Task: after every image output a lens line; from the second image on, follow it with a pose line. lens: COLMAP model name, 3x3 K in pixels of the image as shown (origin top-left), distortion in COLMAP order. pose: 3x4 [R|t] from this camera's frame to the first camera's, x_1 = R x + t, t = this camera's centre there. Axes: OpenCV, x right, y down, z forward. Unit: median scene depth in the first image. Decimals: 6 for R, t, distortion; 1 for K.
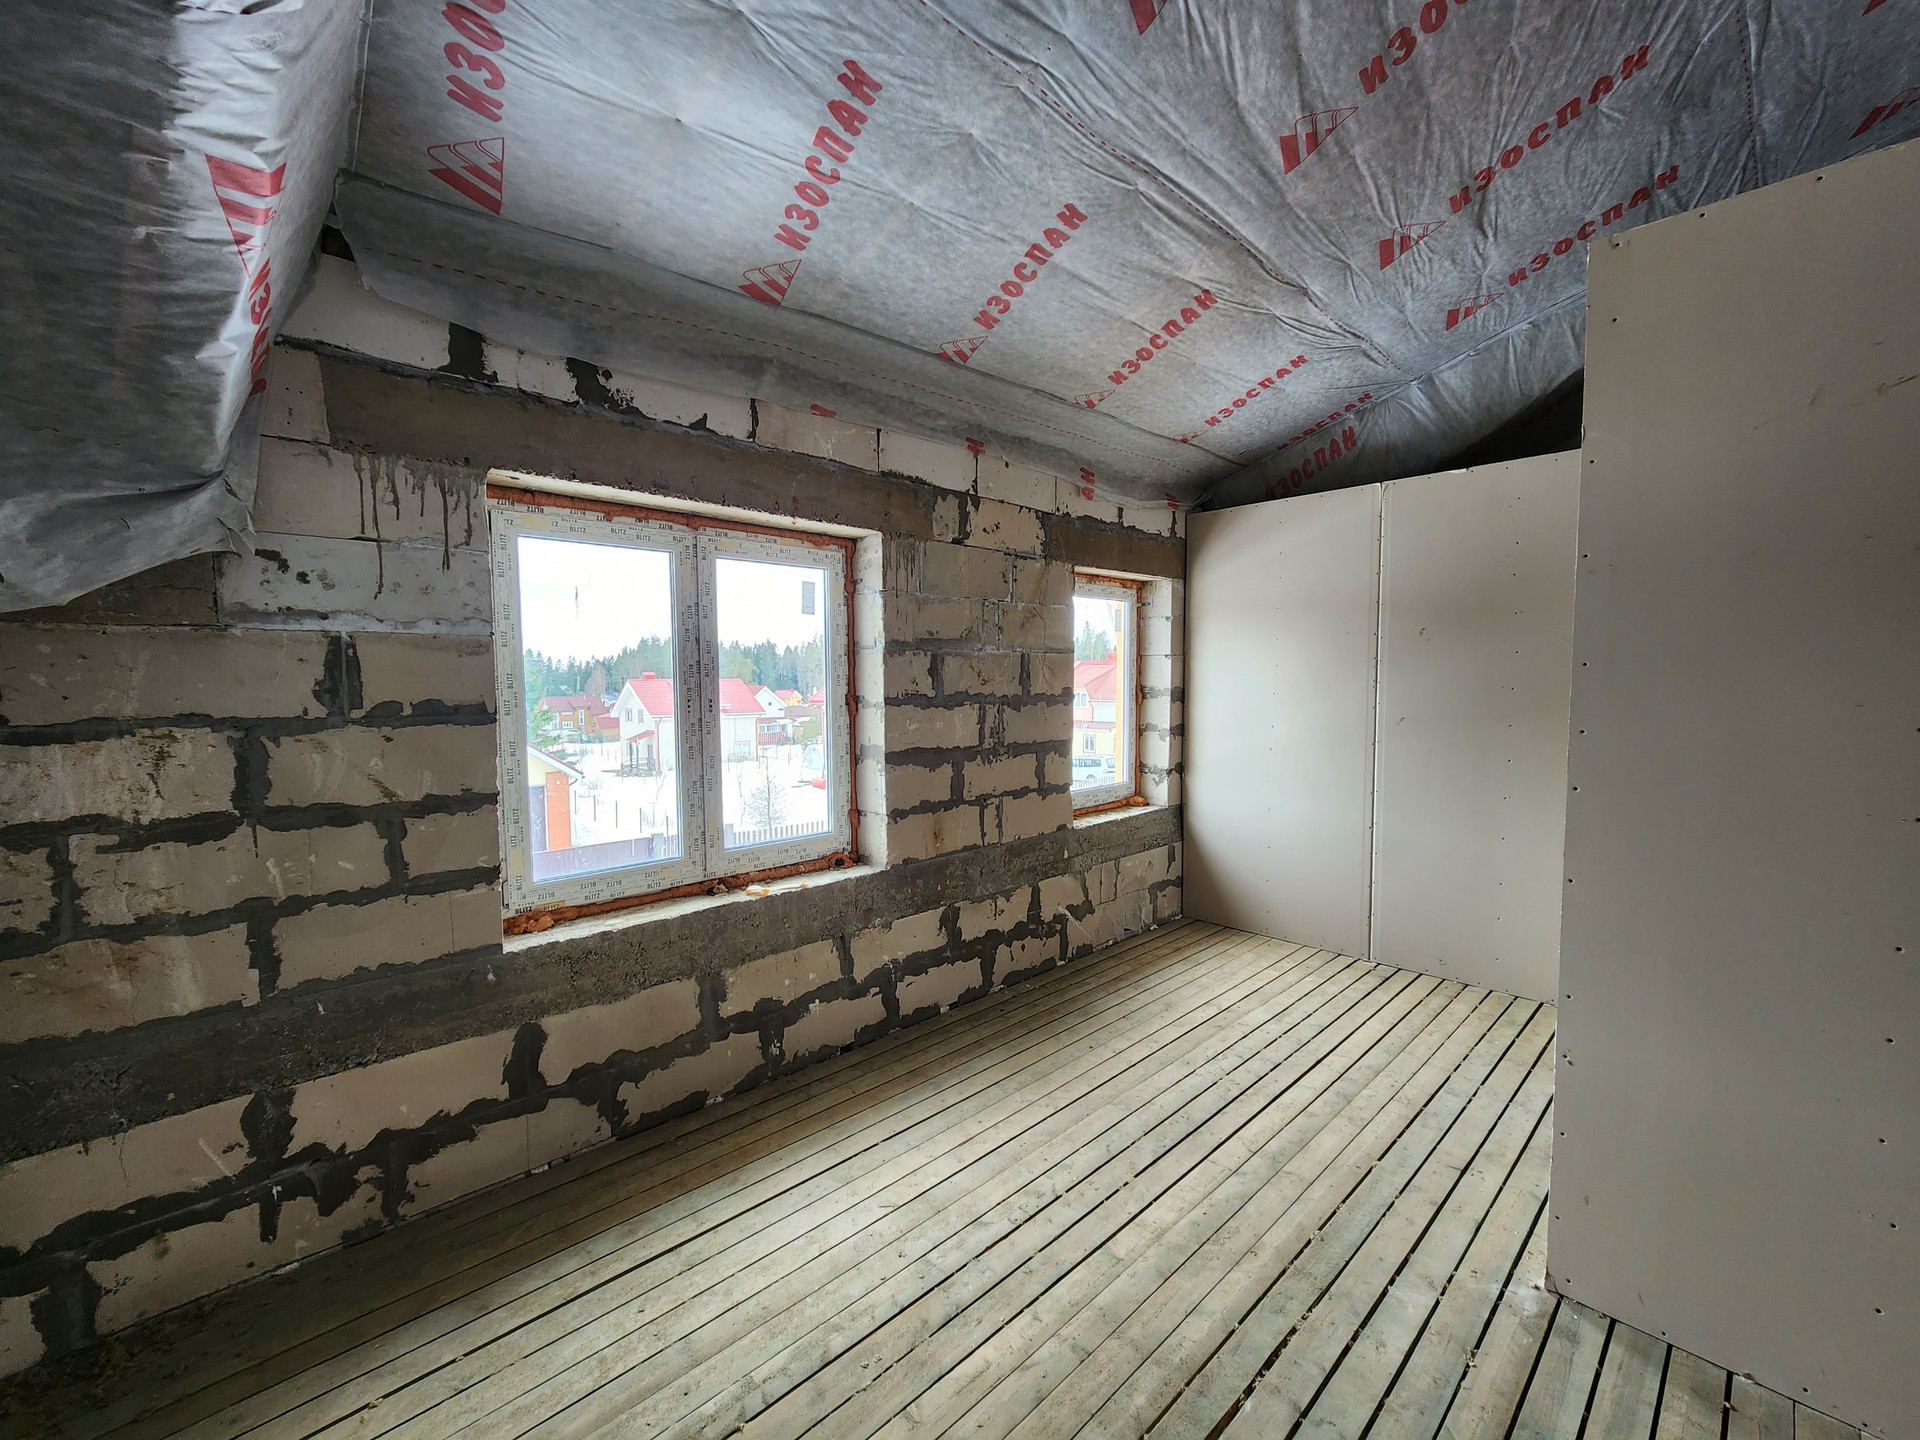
lens RADIAL K [[782.2, 0, 954.3], [0, 782.2, 725.8], [0, 0, 1]] dist [0.004203, 0.001600]
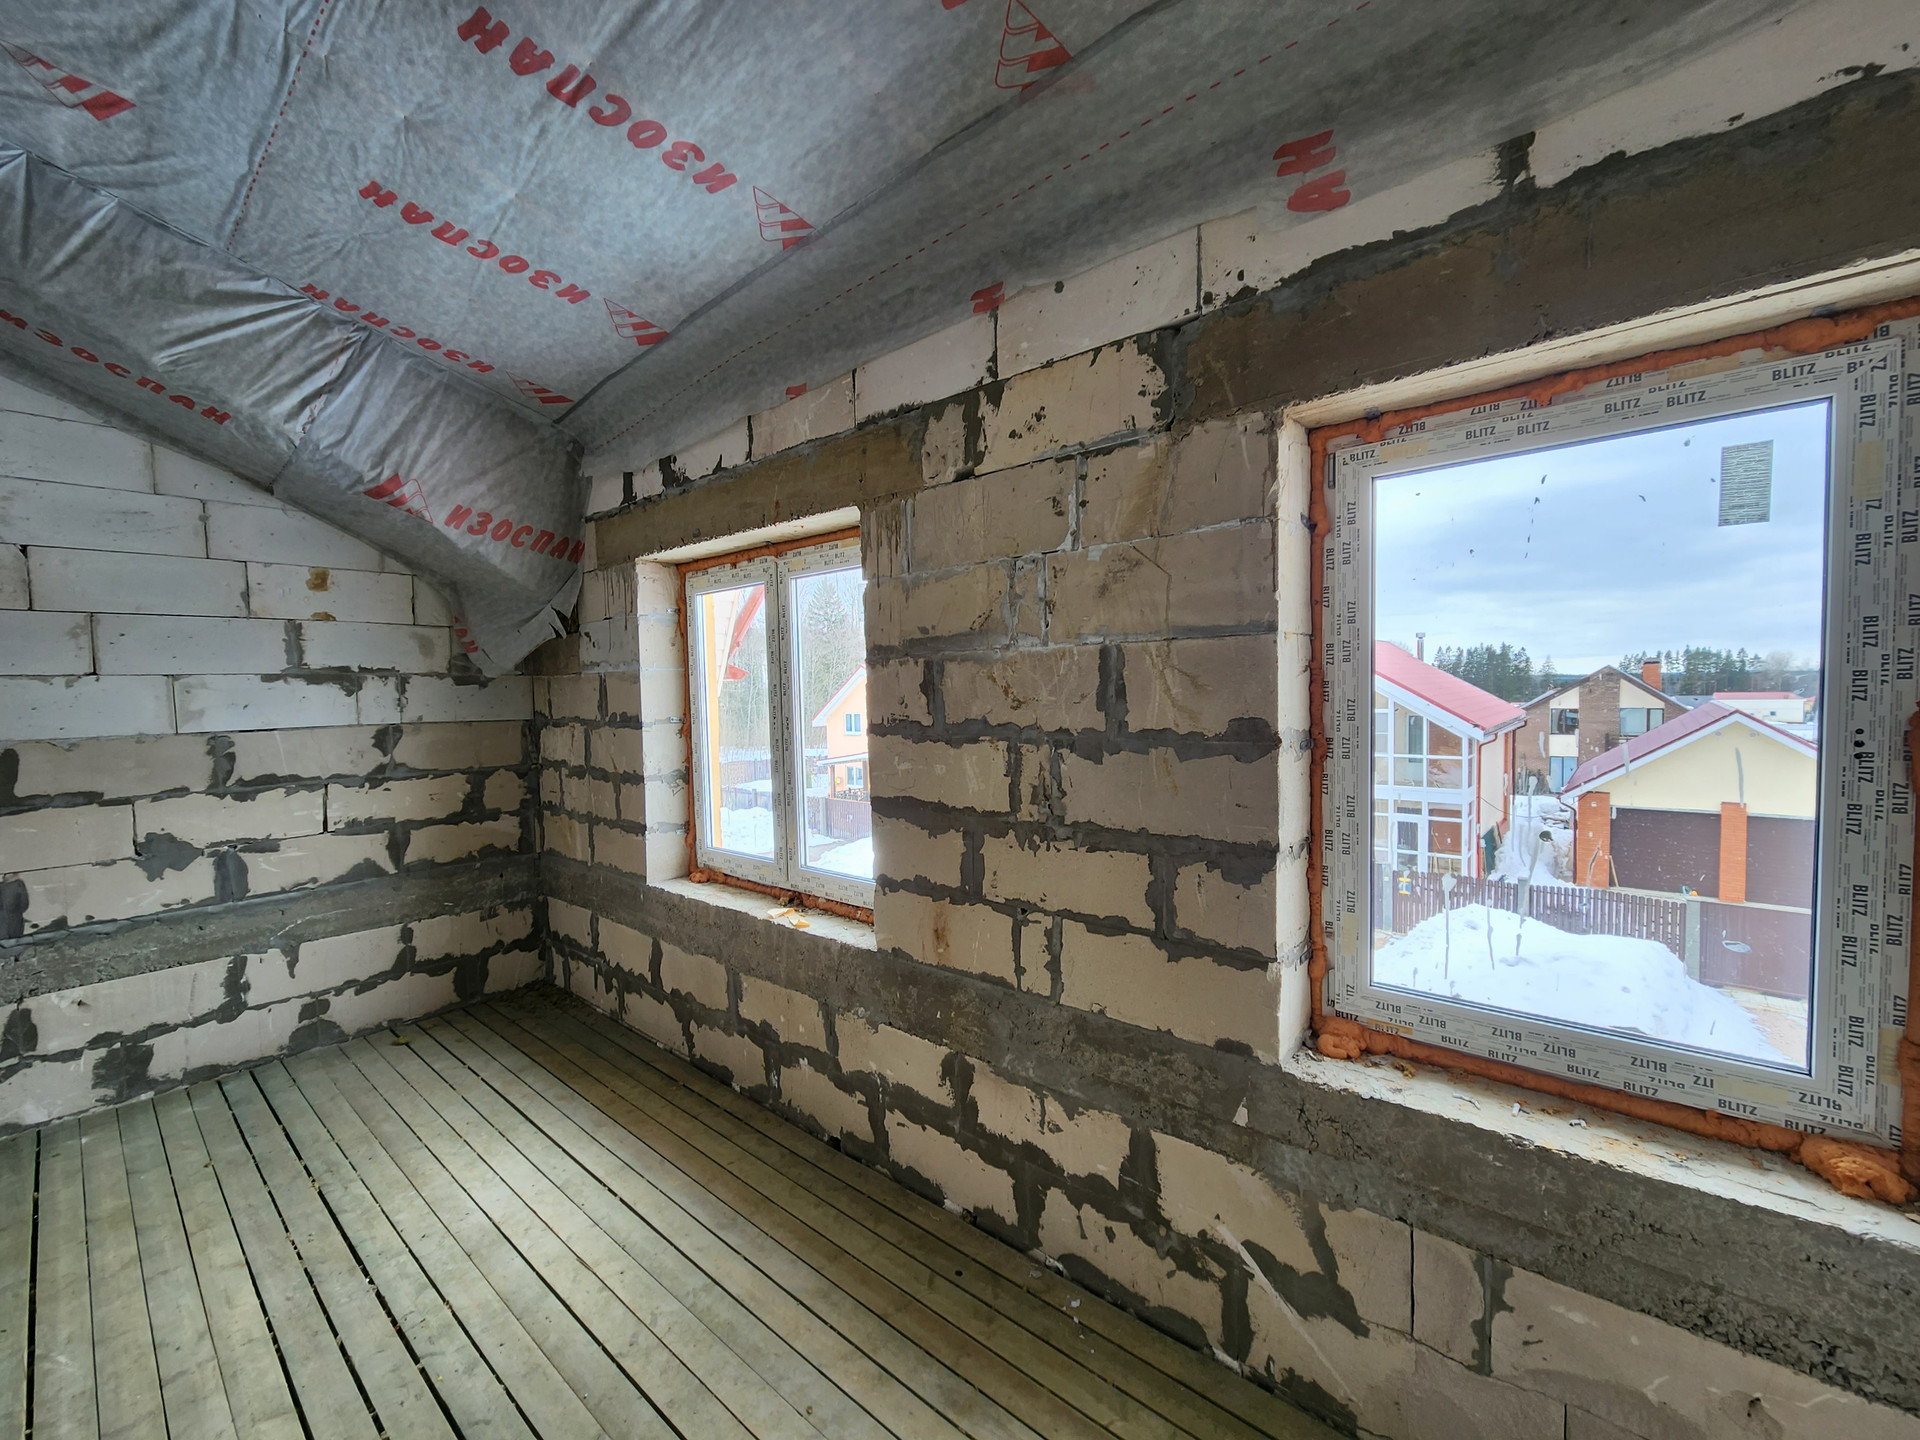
lens RADIAL K [[782.2, 0, 964.8], [0, 782.2, 727.1], [0, 0, 1]] dist [0.004203, 0.001600]
pose [[0.111647, 0.051065, -0.992435, 0.620684], [-0.043084, 0.997989, 0.046504, -0.066099], [0.992814, 0.037566, 0.113623, 0.932094]]
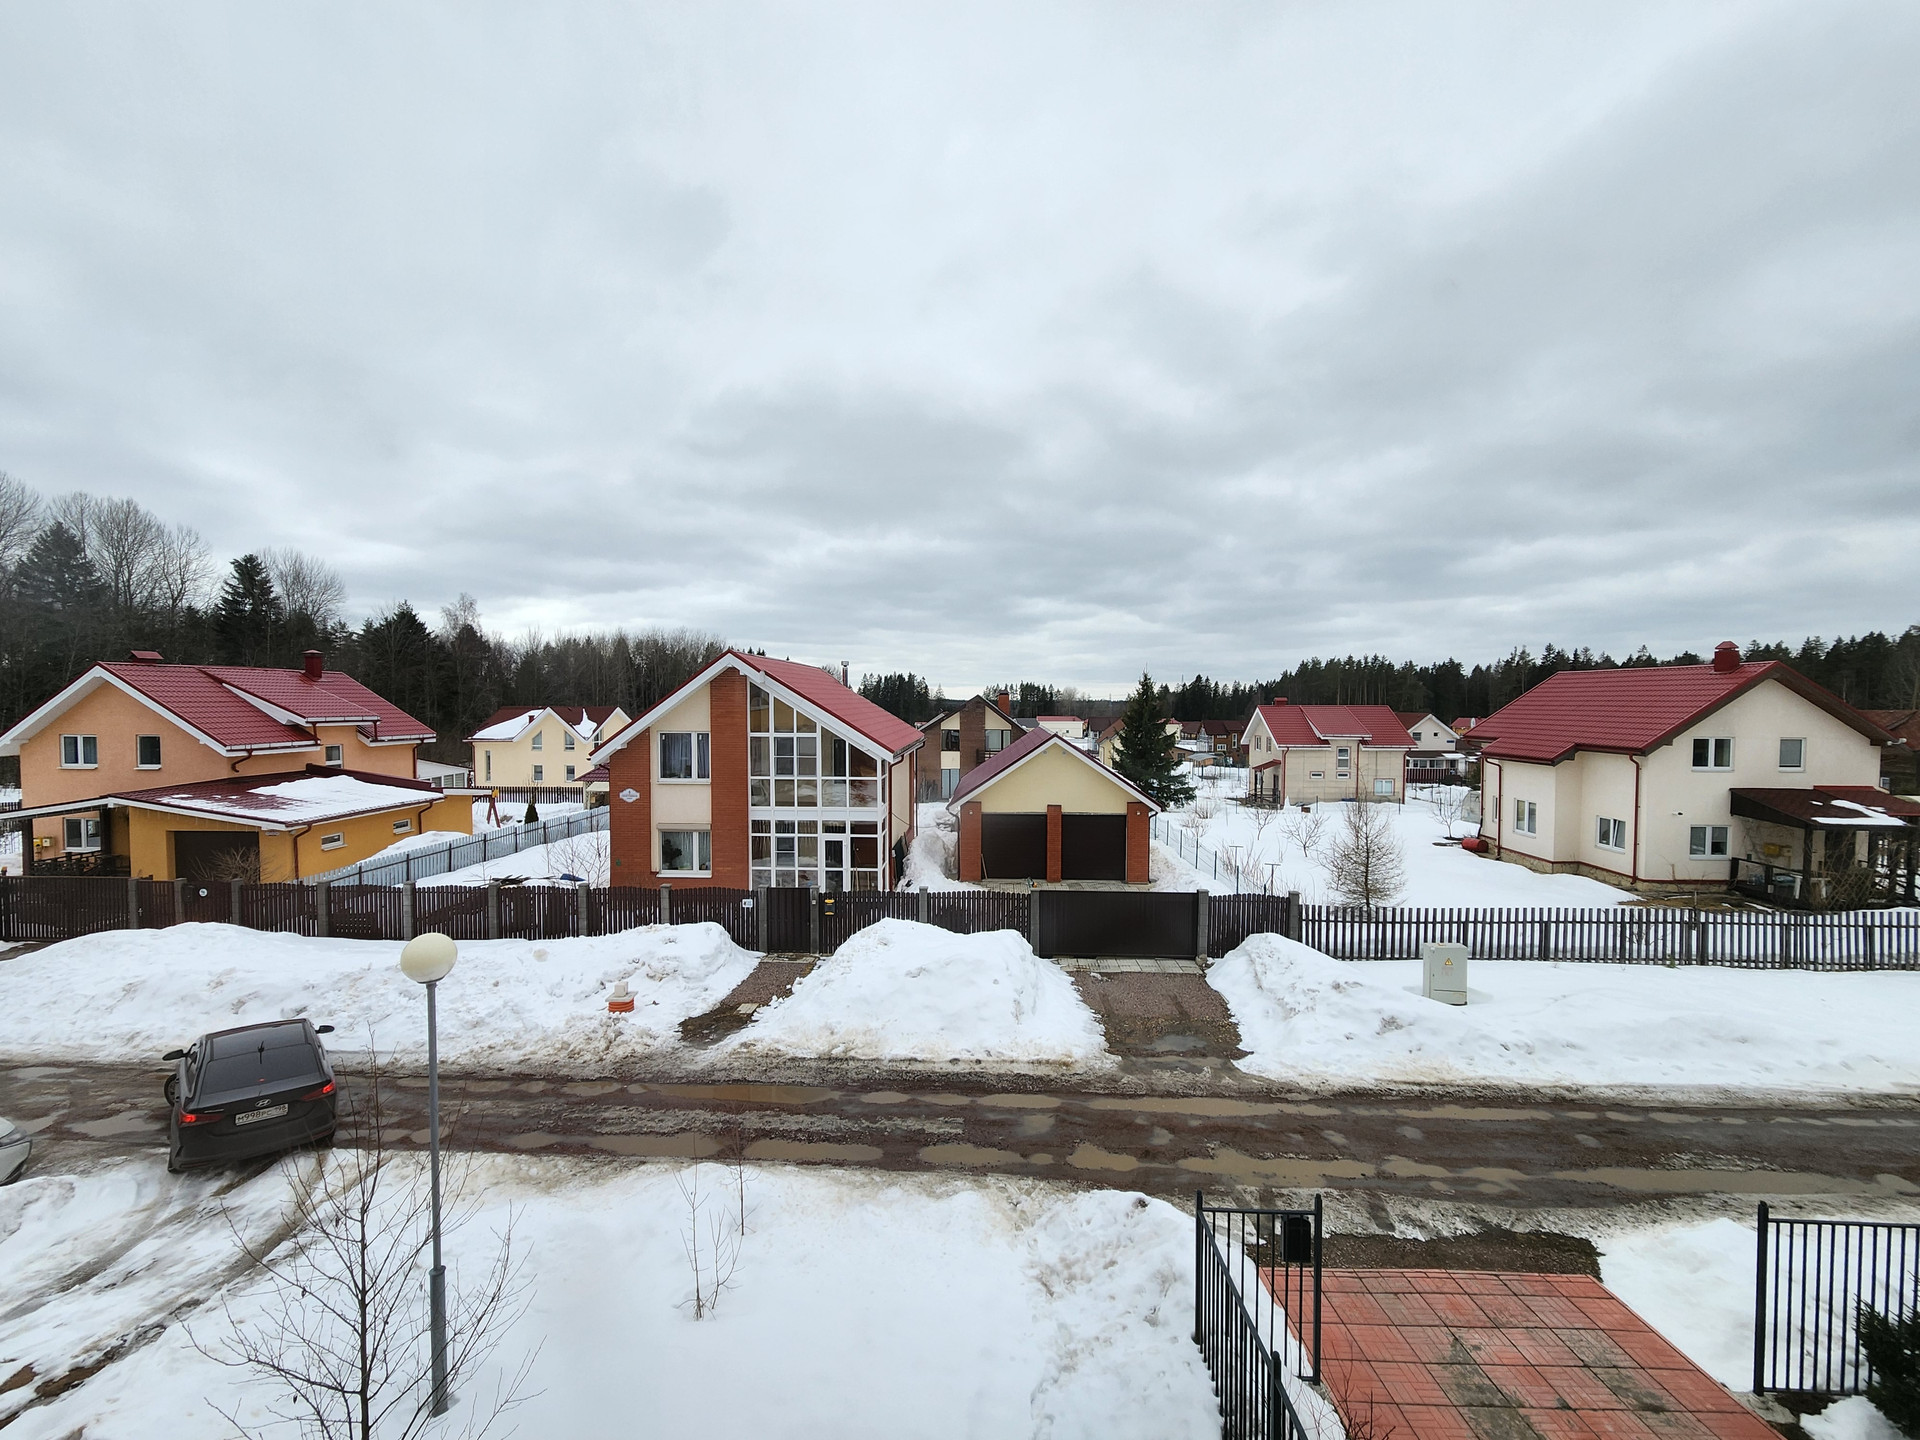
lens RADIAL K [[782.2, 0, 964.5], [0, 782.2, 722.7], [0, 0, 1]] dist [0.004203, 0.001600]
pose [[0.704890, 0.024365, -0.708898, 0.199179], [-0.048686, 0.998715, -0.014085, -0.127235], [0.707644, 0.044442, 0.705170, 1.328371]]
